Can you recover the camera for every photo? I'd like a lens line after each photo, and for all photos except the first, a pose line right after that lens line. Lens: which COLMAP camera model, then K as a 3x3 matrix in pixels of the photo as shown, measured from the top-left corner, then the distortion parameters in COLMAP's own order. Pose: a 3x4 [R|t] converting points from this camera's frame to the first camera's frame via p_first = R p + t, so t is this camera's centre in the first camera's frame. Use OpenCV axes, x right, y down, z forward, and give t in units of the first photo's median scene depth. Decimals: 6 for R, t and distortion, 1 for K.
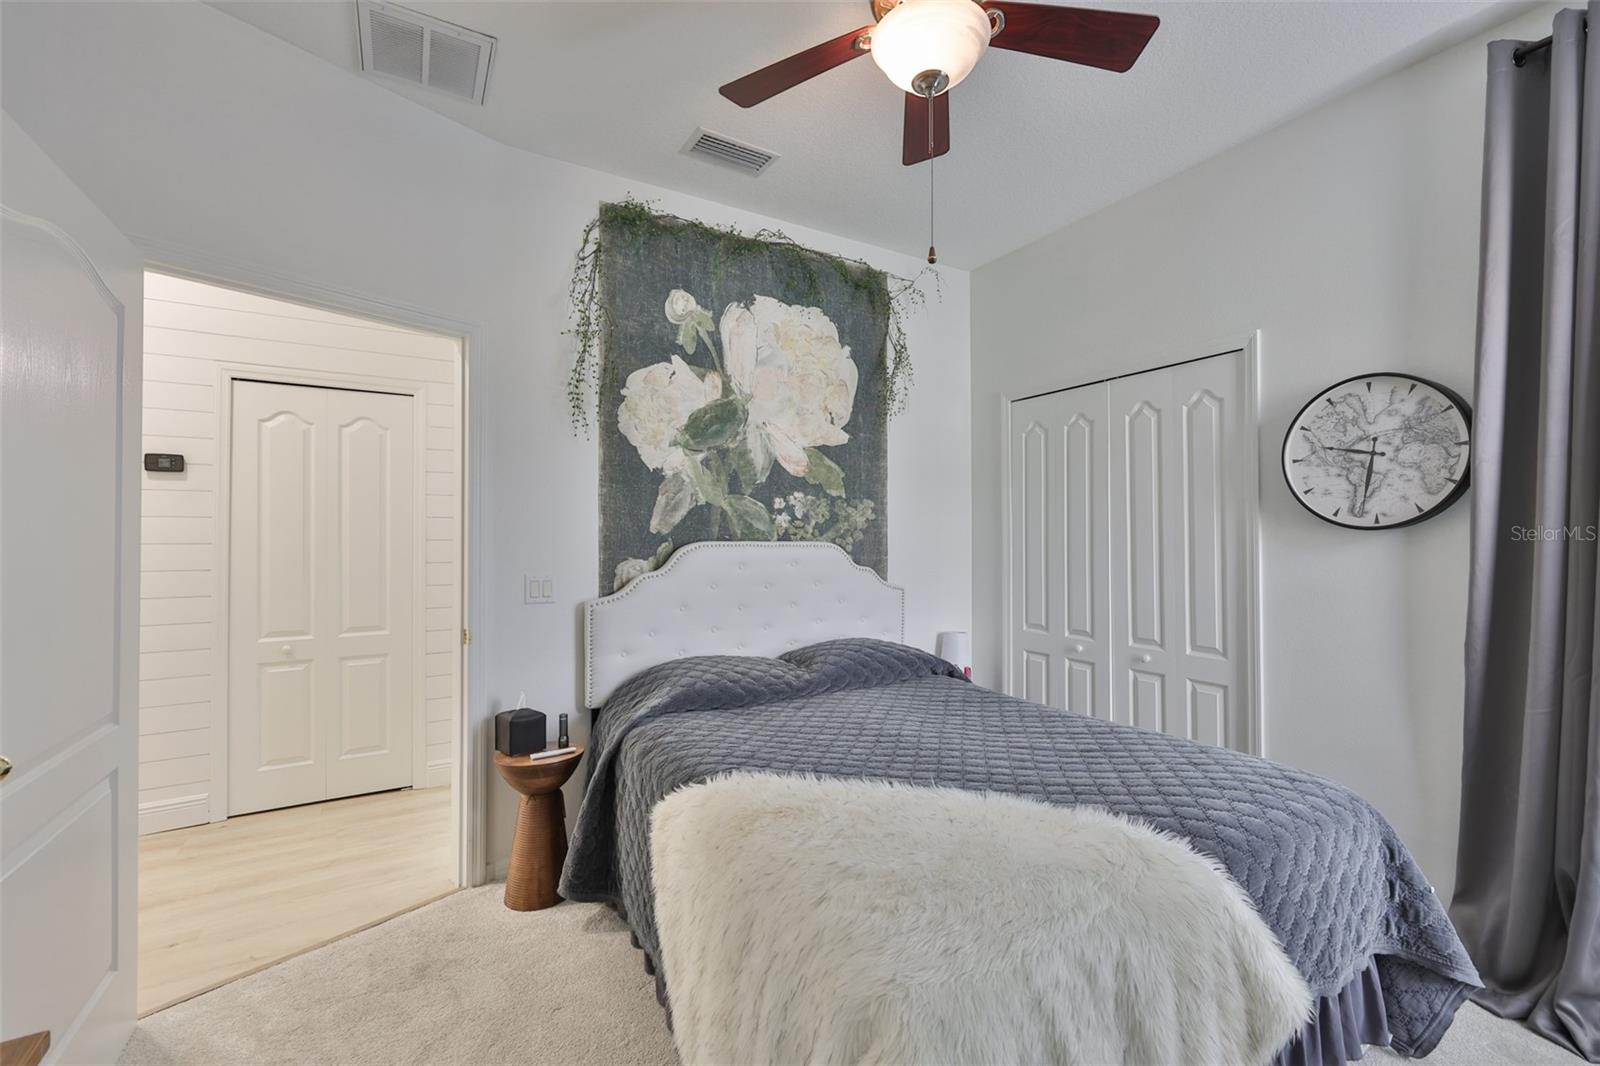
lens RADIAL K [[701.0, 0, 806.0], [0, 701.0, 533.8], [0, 0, 1]] dist [0.000800, 0.000926]
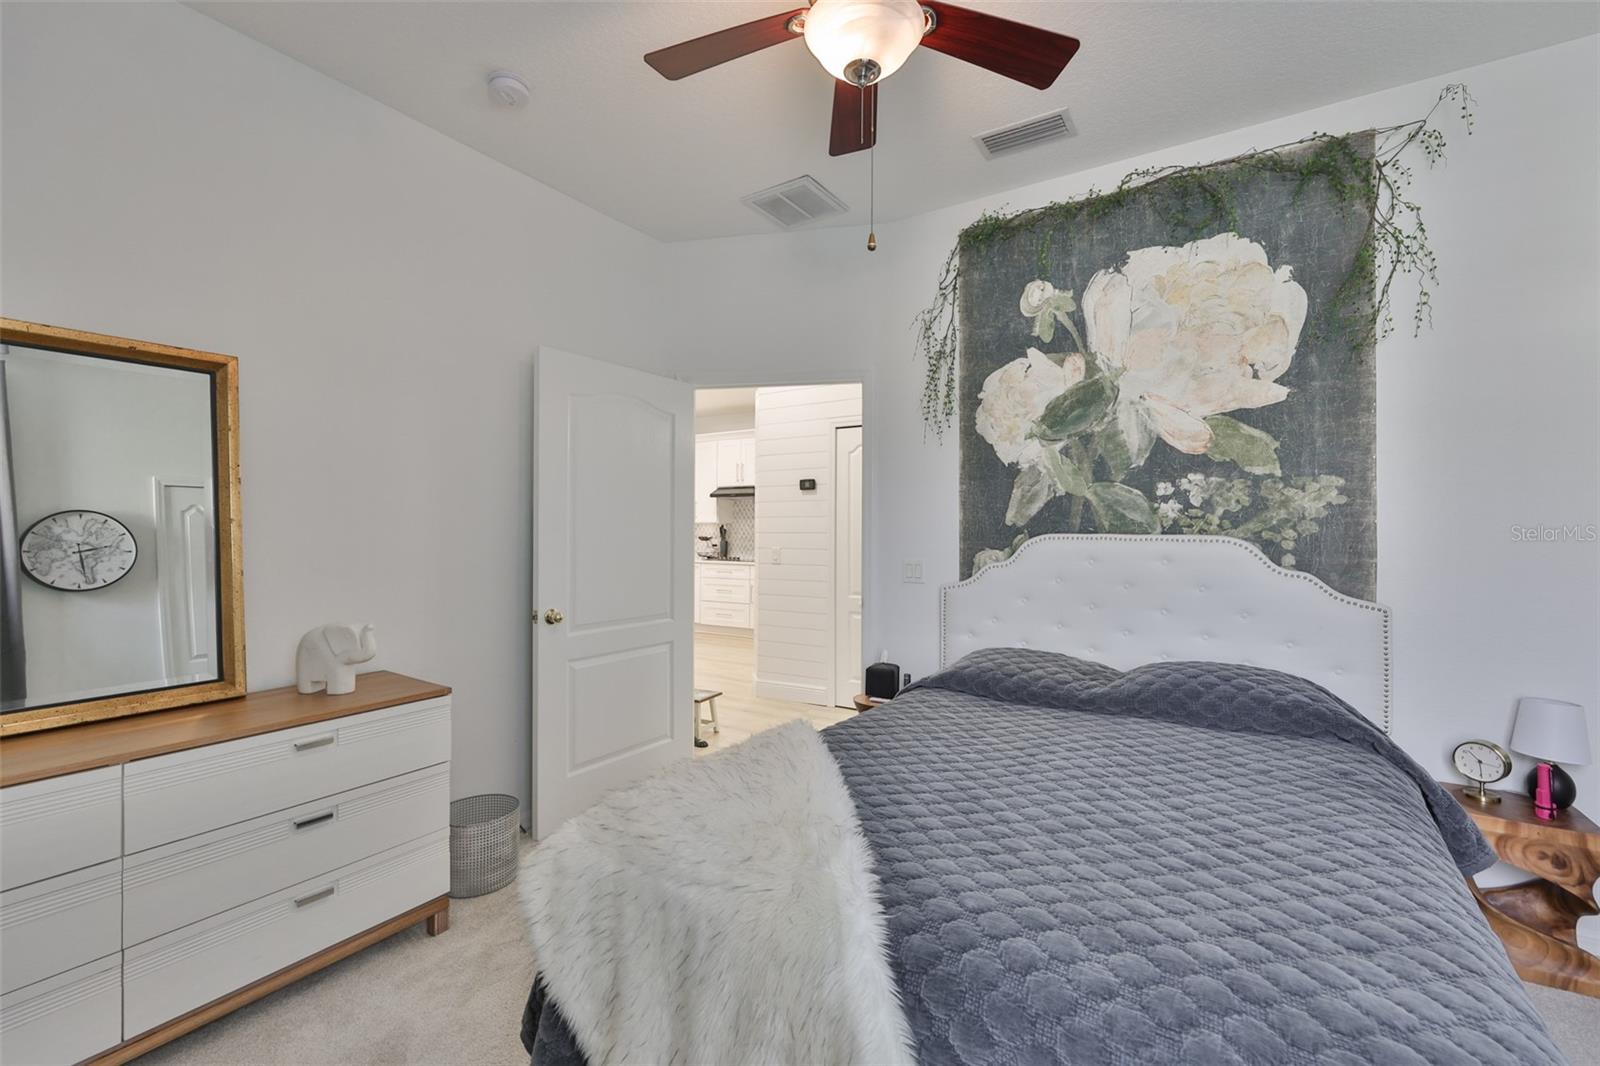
lens RADIAL K [[701.0, 0, 811.4], [0, 701.0, 532.4], [0, 0, 1]] dist [0.000800, 0.000926]
pose [[0.419823, 0.005219, -0.907591, 0.567380], [0.000585, 0.999982, 0.006021, 0.003199], [0.907606, -0.003059, 0.419812, 0.278217]]
